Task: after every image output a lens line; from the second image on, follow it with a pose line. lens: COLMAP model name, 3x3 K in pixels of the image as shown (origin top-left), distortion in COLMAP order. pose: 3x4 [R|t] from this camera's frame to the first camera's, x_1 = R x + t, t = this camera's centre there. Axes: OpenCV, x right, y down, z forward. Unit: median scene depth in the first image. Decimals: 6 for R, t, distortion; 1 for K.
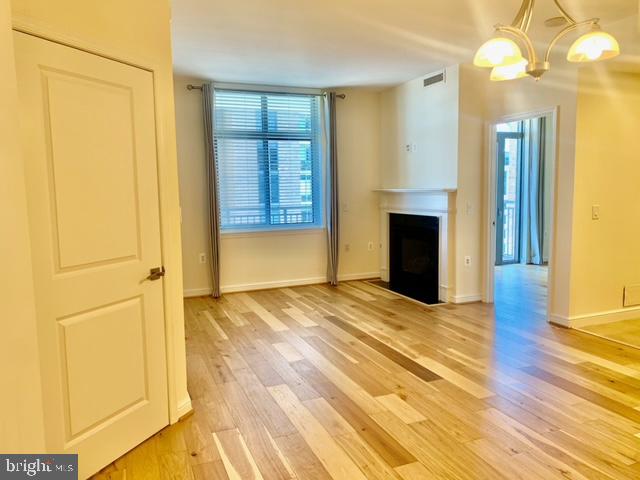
lens RADIAL K [[488.7, 0, 318.2], [0, 488.7, 235.9], [0, 0, 1]] dist [0.041624, -0.053980]
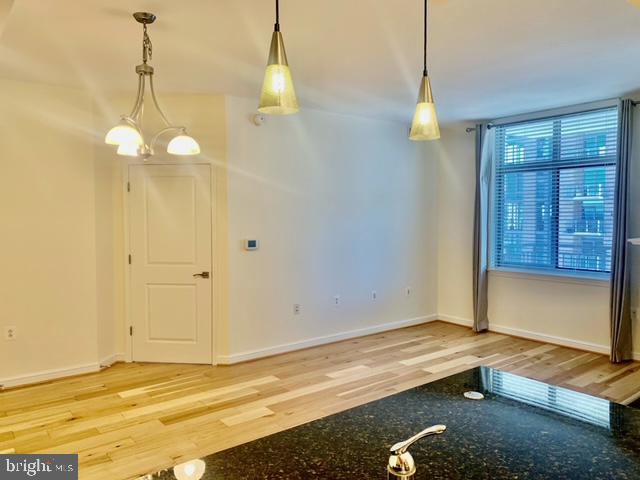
lens RADIAL K [[492.8, 0, 320.9], [0, 492.8, 233.3], [0, 0, 1]] dist [0.067661, -0.100176]
pose [[0.272013, 0.052702, -0.960849, 0.752399], [-0.095103, 0.995083, 0.027656, -0.082298], [0.957582, 0.083857, 0.275688, 0.438182]]
